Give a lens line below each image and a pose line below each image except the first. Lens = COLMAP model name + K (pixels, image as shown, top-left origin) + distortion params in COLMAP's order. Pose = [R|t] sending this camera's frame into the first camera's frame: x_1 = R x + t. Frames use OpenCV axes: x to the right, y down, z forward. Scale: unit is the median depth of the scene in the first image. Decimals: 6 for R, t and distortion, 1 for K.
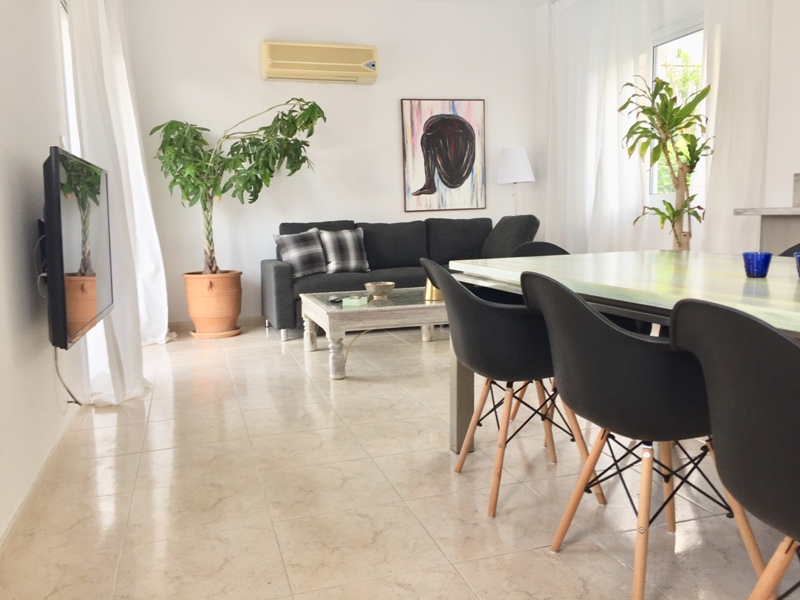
lens RADIAL K [[684.0, 0, 398.9], [0, 684.0, 302.3], [0, 0, 1]] dist [0.113390, -0.146916]
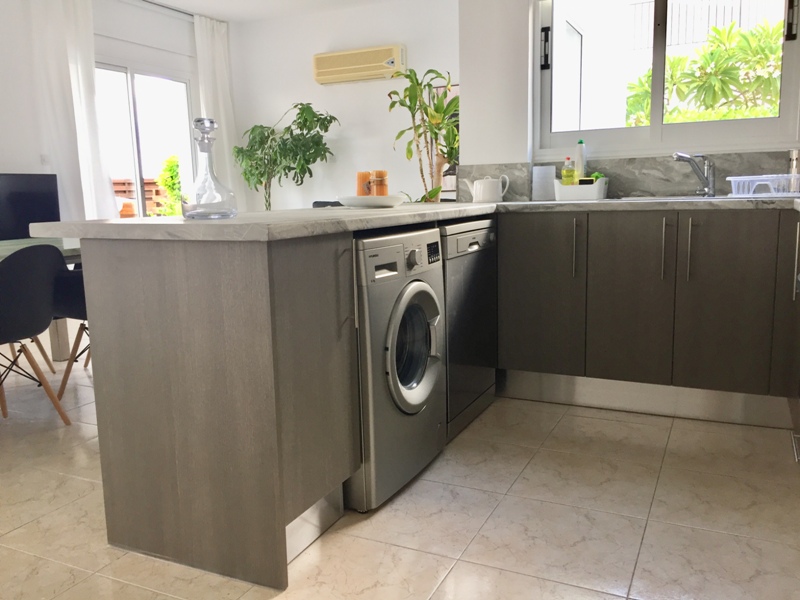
lens RADIAL K [[684.0, 0, 398.9], [0, 684.0, 302.3], [0, 0, 1]] dist [0.113390, -0.146916]
pose [[0.737309, 0.115659, -0.665581, 0.824245], [-0.079817, 0.993249, 0.084180, -0.051798], [0.670824, -0.008942, 0.741563, 0.174393]]
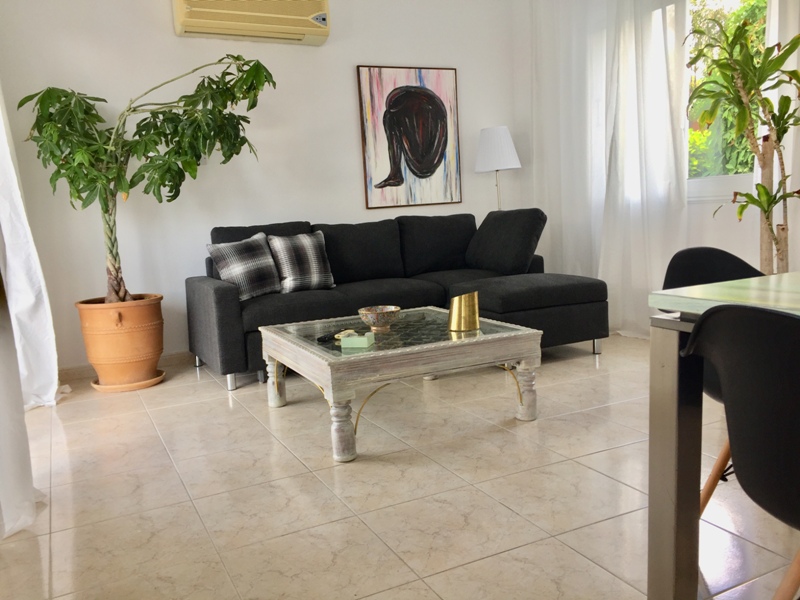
lens RADIAL K [[684.0, 0, 398.9], [0, 684.0, 302.3], [0, 0, 1]] dist [0.113390, -0.146916]
pose [[0.986383, -0.046601, 0.157725, -0.097826], [0.046098, 0.998913, 0.006842, -0.031388], [-0.157873, 0.000522, 0.987459, 0.239119]]
